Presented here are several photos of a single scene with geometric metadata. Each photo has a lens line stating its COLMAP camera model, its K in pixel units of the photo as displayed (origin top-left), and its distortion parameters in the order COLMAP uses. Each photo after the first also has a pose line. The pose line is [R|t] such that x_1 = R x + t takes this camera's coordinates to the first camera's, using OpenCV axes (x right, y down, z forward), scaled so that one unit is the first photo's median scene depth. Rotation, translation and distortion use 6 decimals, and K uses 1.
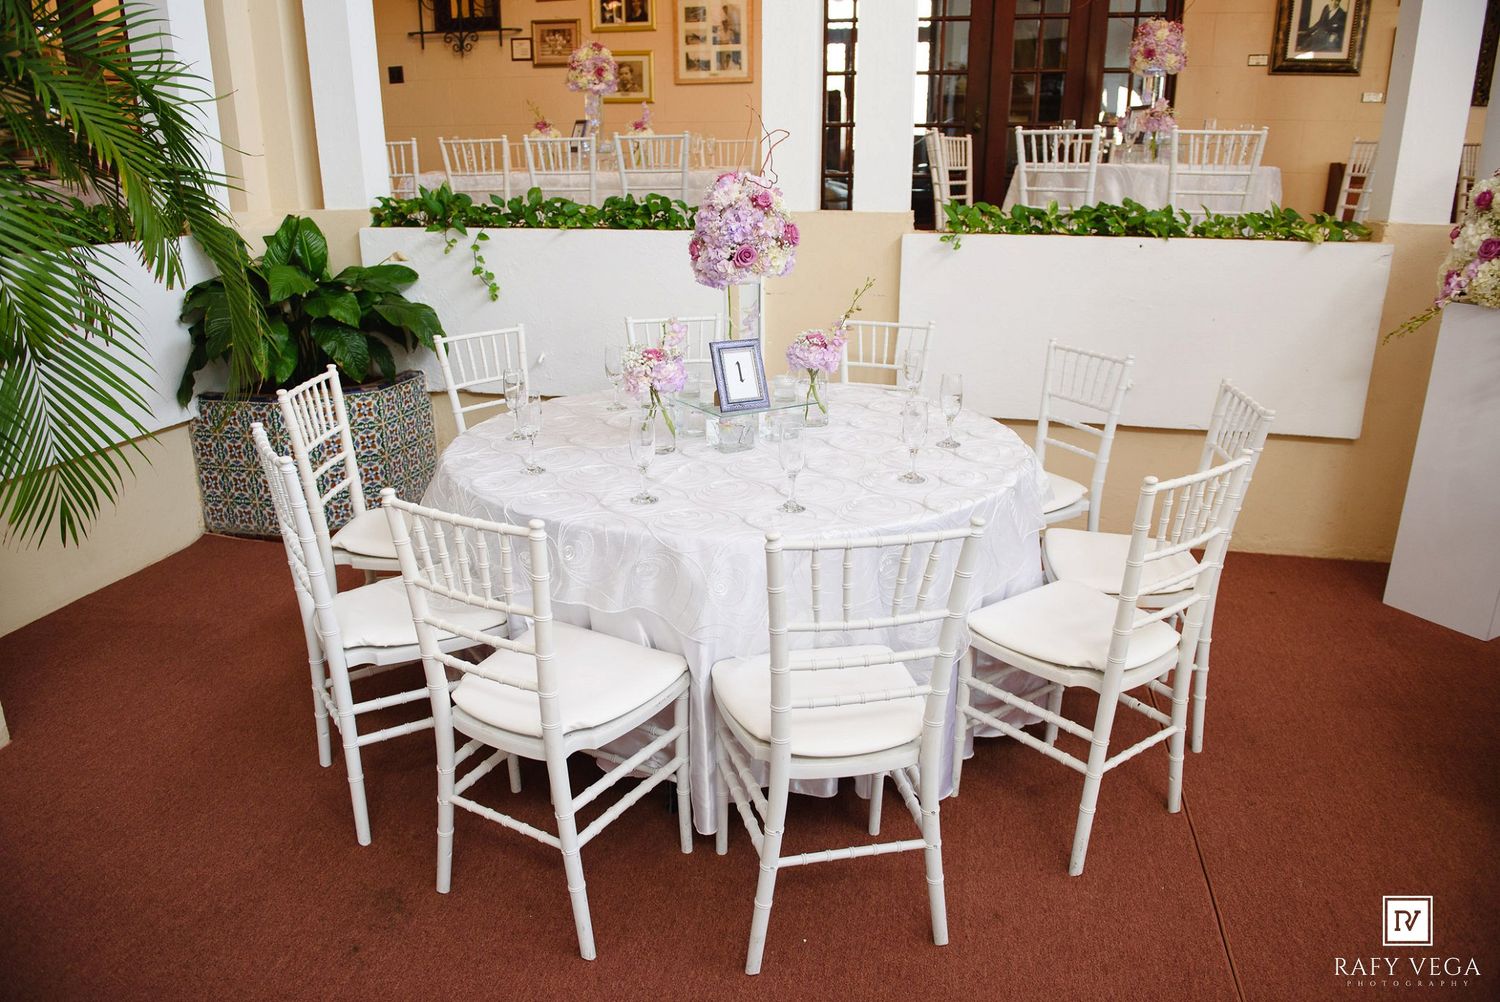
lens RADIAL K [[1019.1, 0, 750.0], [0, 1019.1, 501.0], [0, 0, 1]] dist [-0.026770, -0.000327]
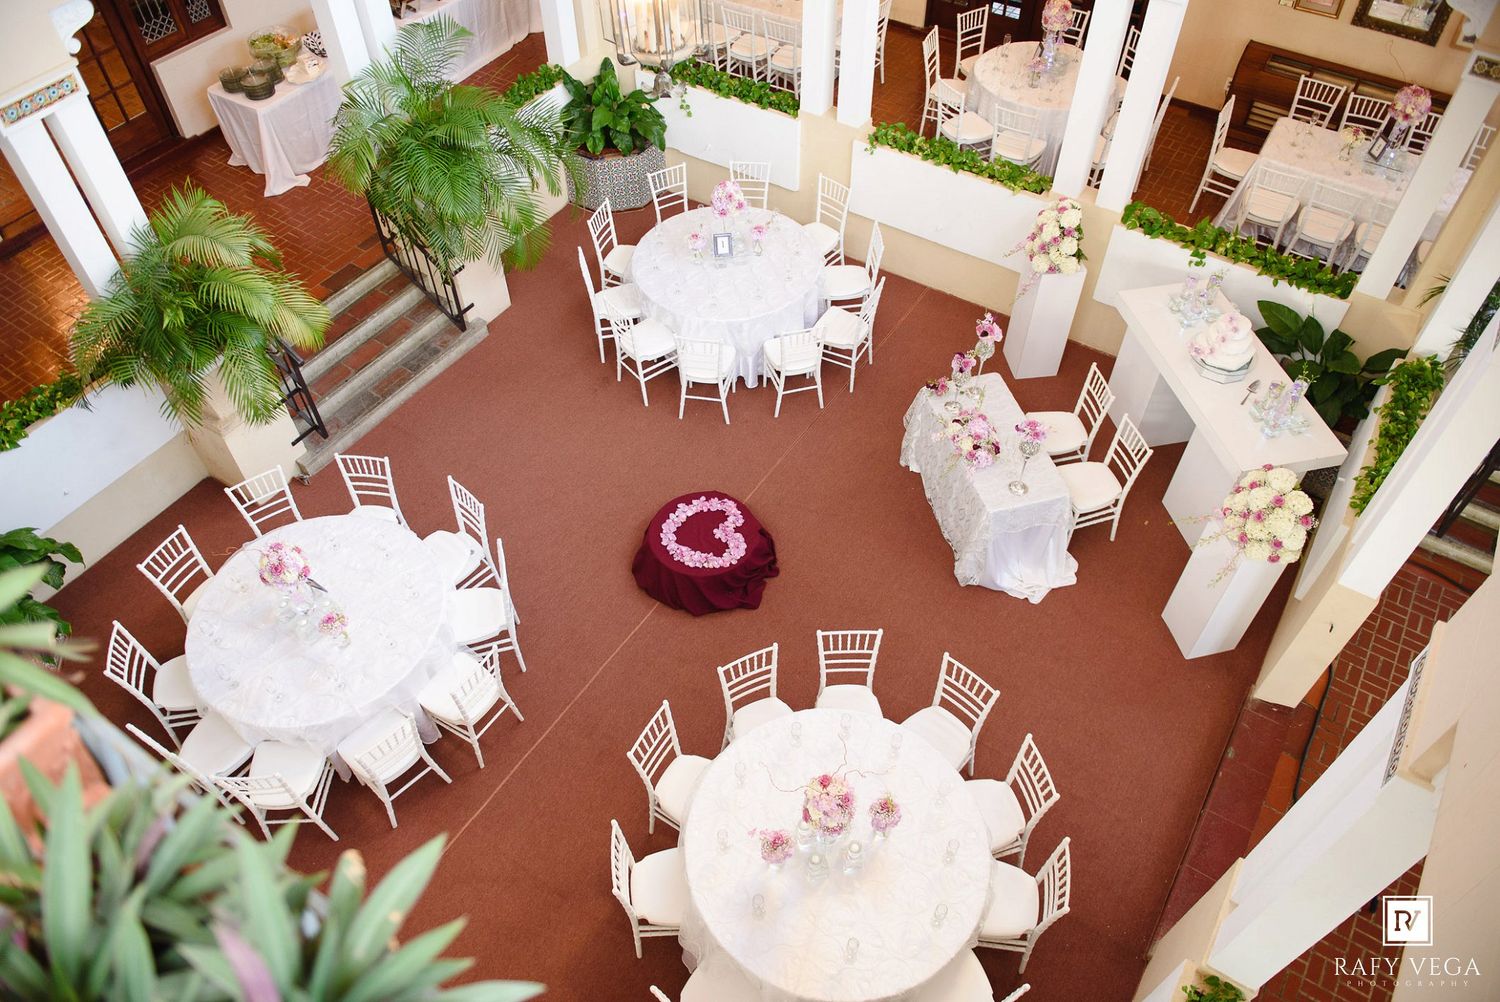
lens RADIAL K [[1019.1, 0, 750.0], [0, 1019.1, 501.0], [0, 0, 1]] dist [-0.026770, -0.000327]
pose [[0.931068, 0.271244, -0.244006, 1.023343], [-0.104049, 0.838425, 0.534993, -1.126572], [0.349694, -0.472726, 0.808854, -1.815309]]
